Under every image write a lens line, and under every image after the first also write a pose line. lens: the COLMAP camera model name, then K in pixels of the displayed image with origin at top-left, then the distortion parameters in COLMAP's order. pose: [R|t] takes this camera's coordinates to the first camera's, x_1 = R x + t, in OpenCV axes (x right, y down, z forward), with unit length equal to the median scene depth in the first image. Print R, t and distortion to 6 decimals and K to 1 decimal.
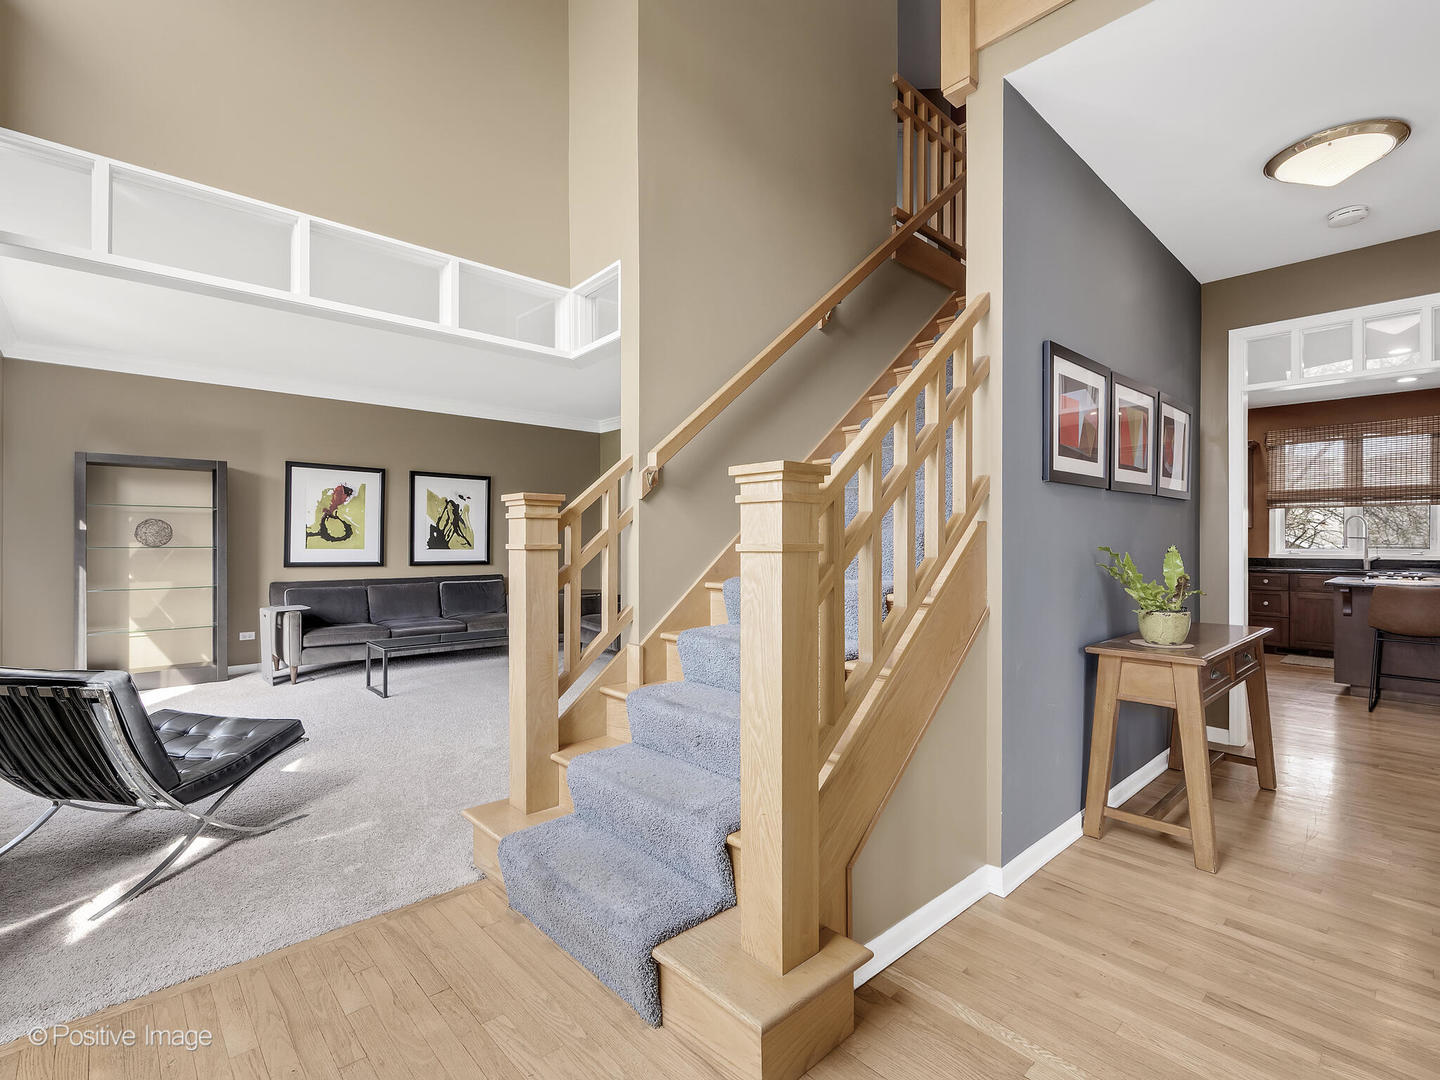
lens RADIAL K [[679.0, 0, 723.0], [0, 679.0, 542.3], [0, 0, 1]] dist [0.006580, 0.000262]
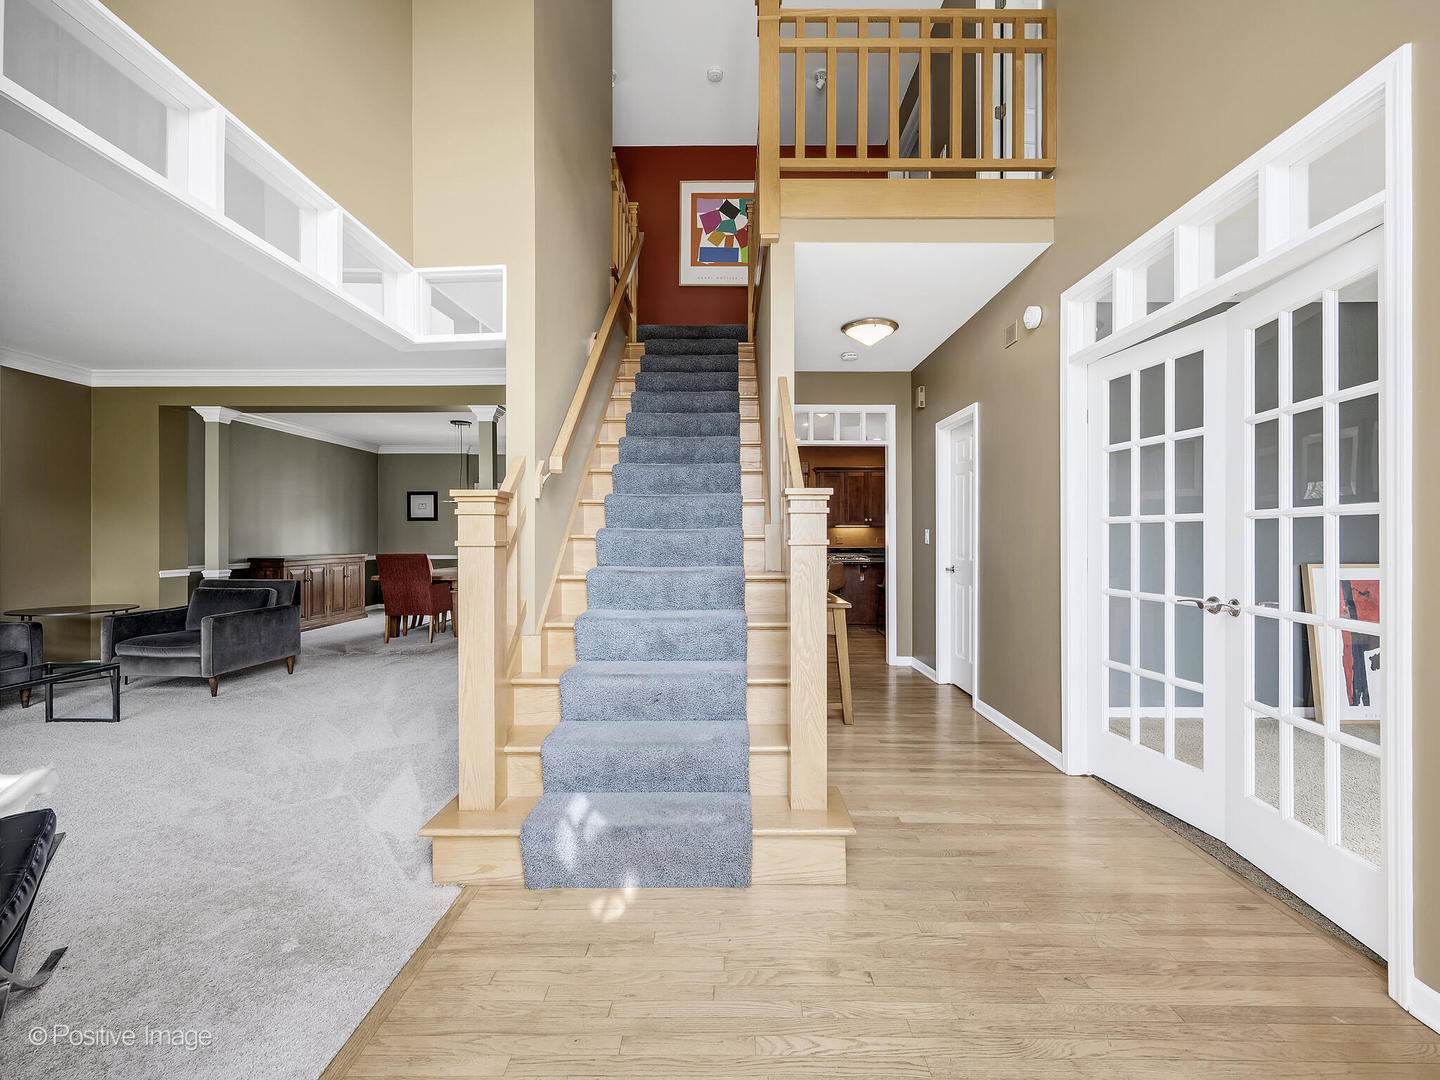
lens RADIAL K [[679.0, 0, 719.5], [0, 679.0, 535.5], [0, 0, 1]] dist [0.006580, 0.000262]
pose [[0.661511, 0.001385, 0.749934, -0.839141], [0.001139, 0.999995, -0.002851, -0.002284], [-0.749935, 0.002740, 0.661506, 0.088442]]
